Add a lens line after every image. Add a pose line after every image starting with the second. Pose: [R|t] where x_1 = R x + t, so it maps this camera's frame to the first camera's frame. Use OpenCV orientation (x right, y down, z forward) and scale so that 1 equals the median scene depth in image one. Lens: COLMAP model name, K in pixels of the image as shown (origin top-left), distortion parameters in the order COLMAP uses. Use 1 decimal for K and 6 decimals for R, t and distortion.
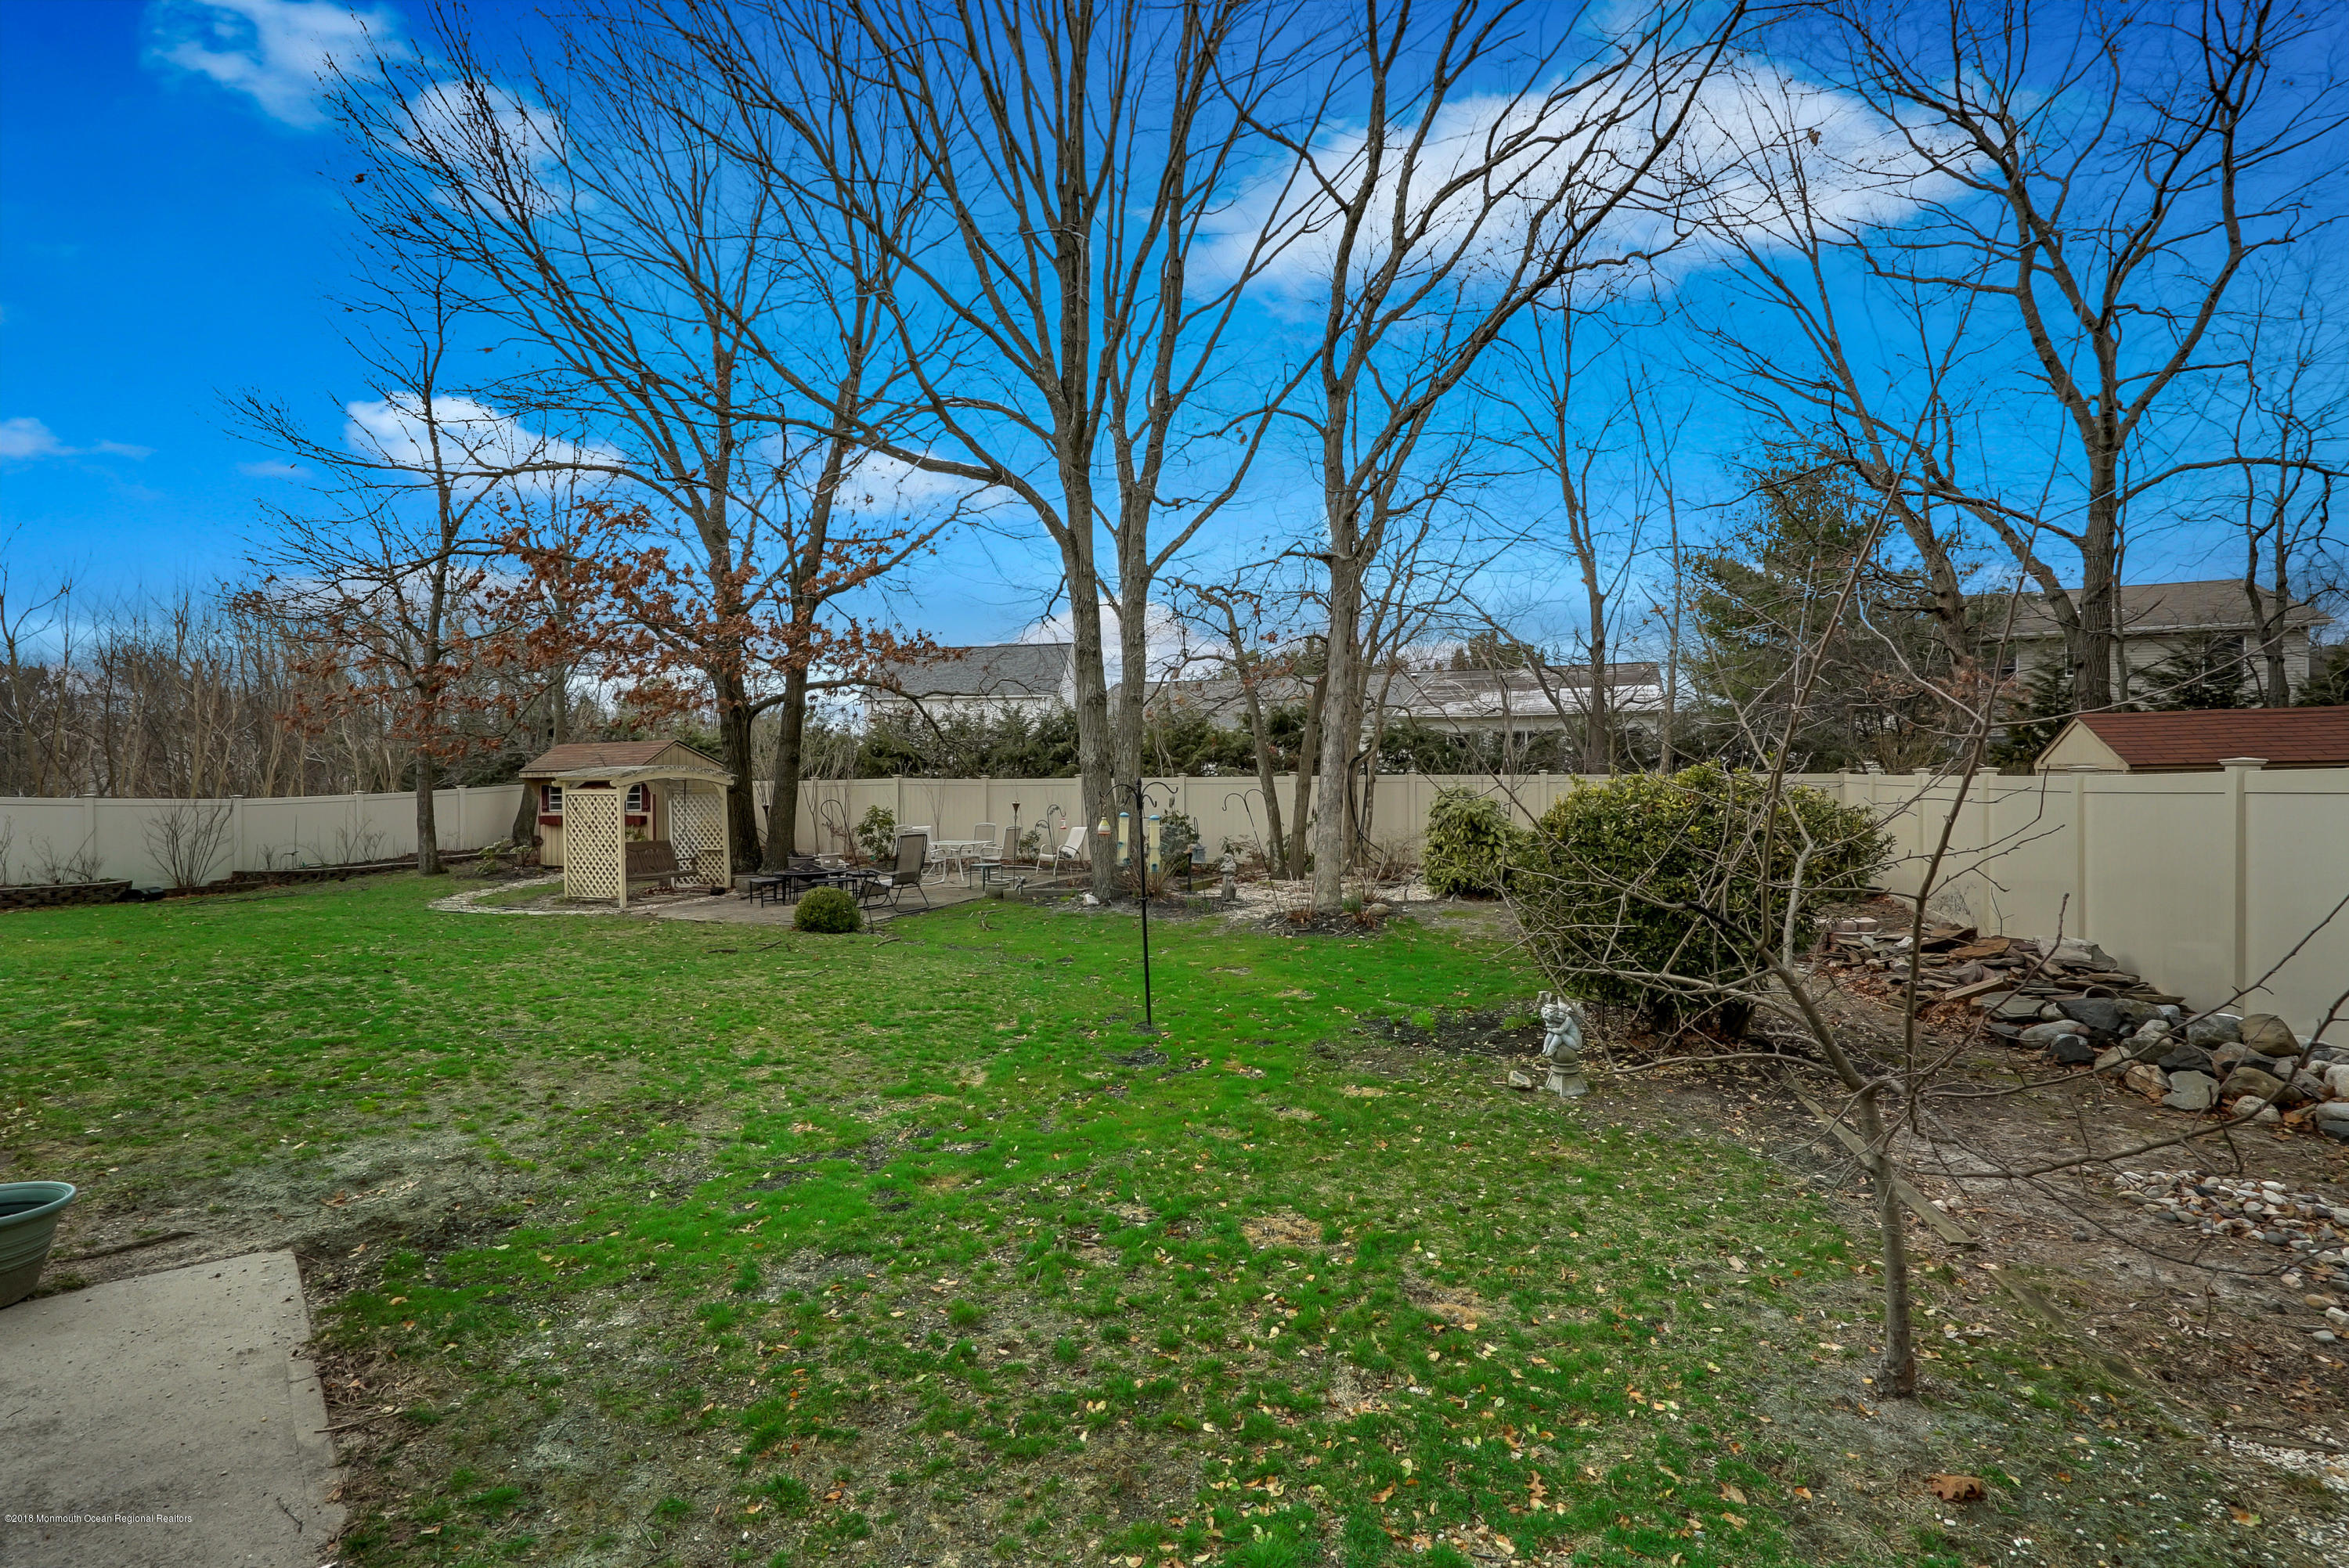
lens RADIAL K [[1068.7, 0, 1175.2], [0, 1068.7, 796.7], [0, 0, 1]] dist [0.001315, 0.000153]
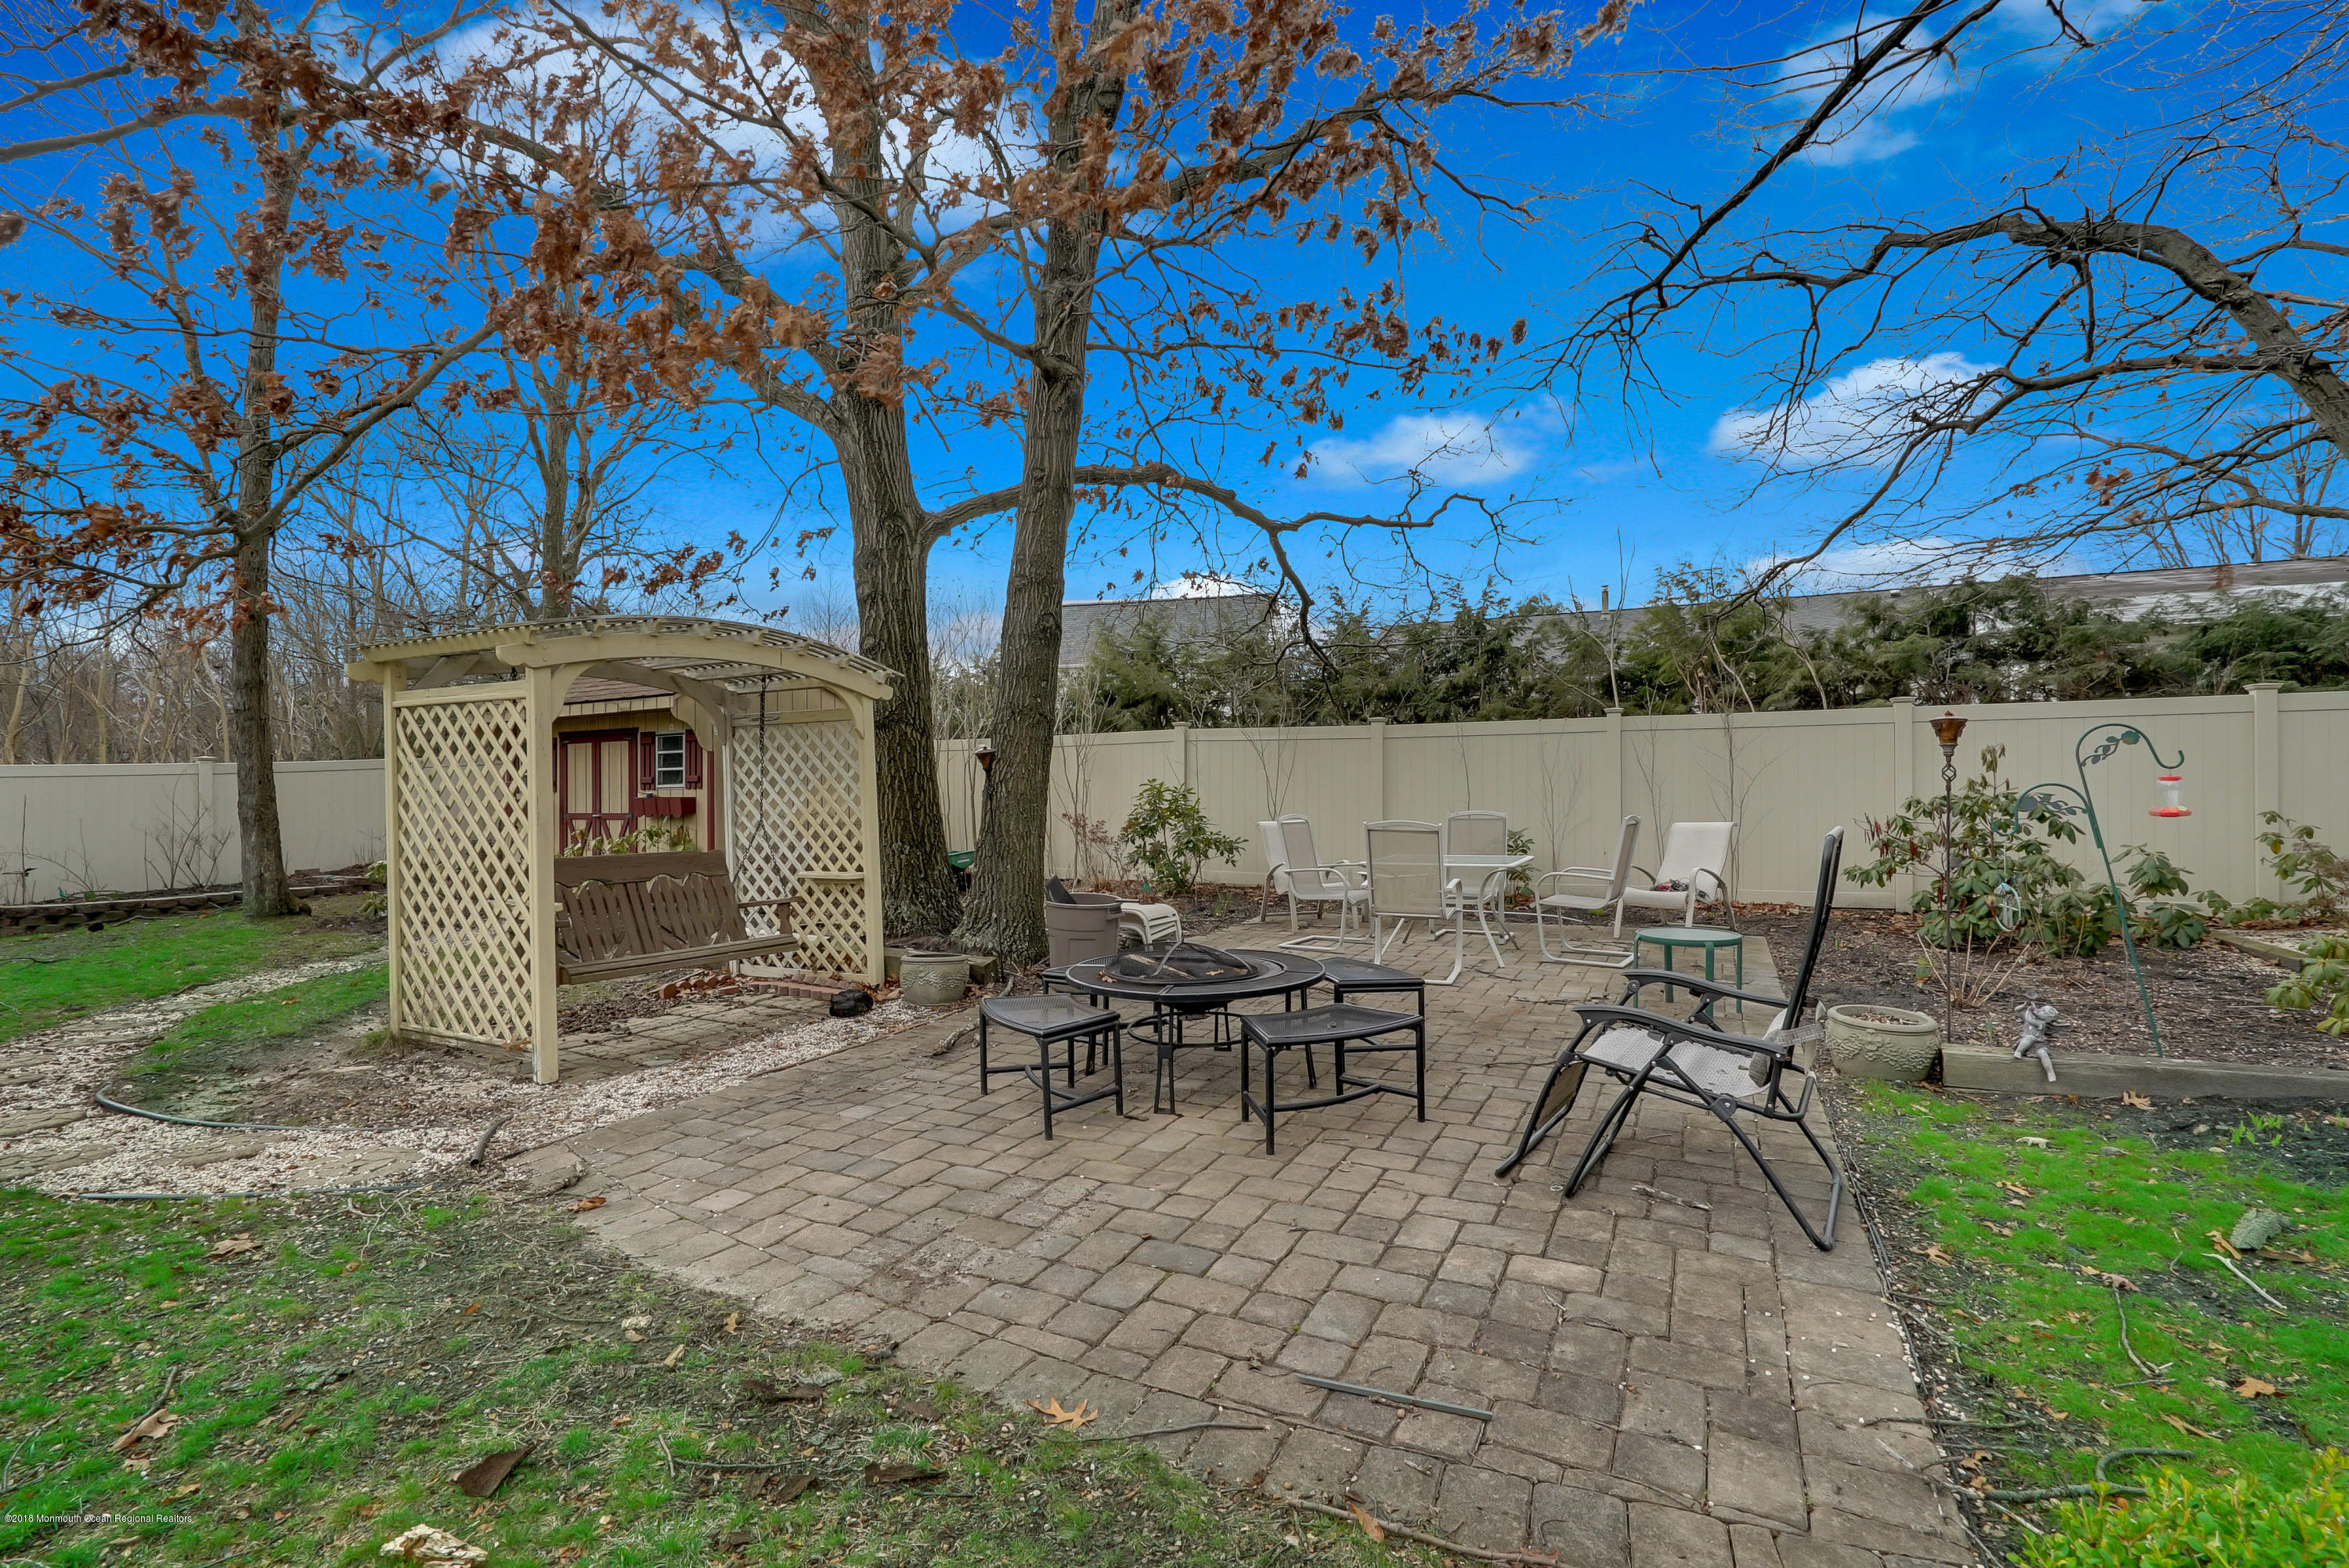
lens RADIAL K [[1068.7, 0, 1175.2], [0, 1068.7, 796.7], [0, 0, 1]] dist [0.001315, 0.000153]
pose [[0.995571, -0.003788, -0.093939, -0.281330], [0.002993, 0.999958, -0.008606, 0.025476], [0.093968, 0.008287, 0.995541, 0.643418]]
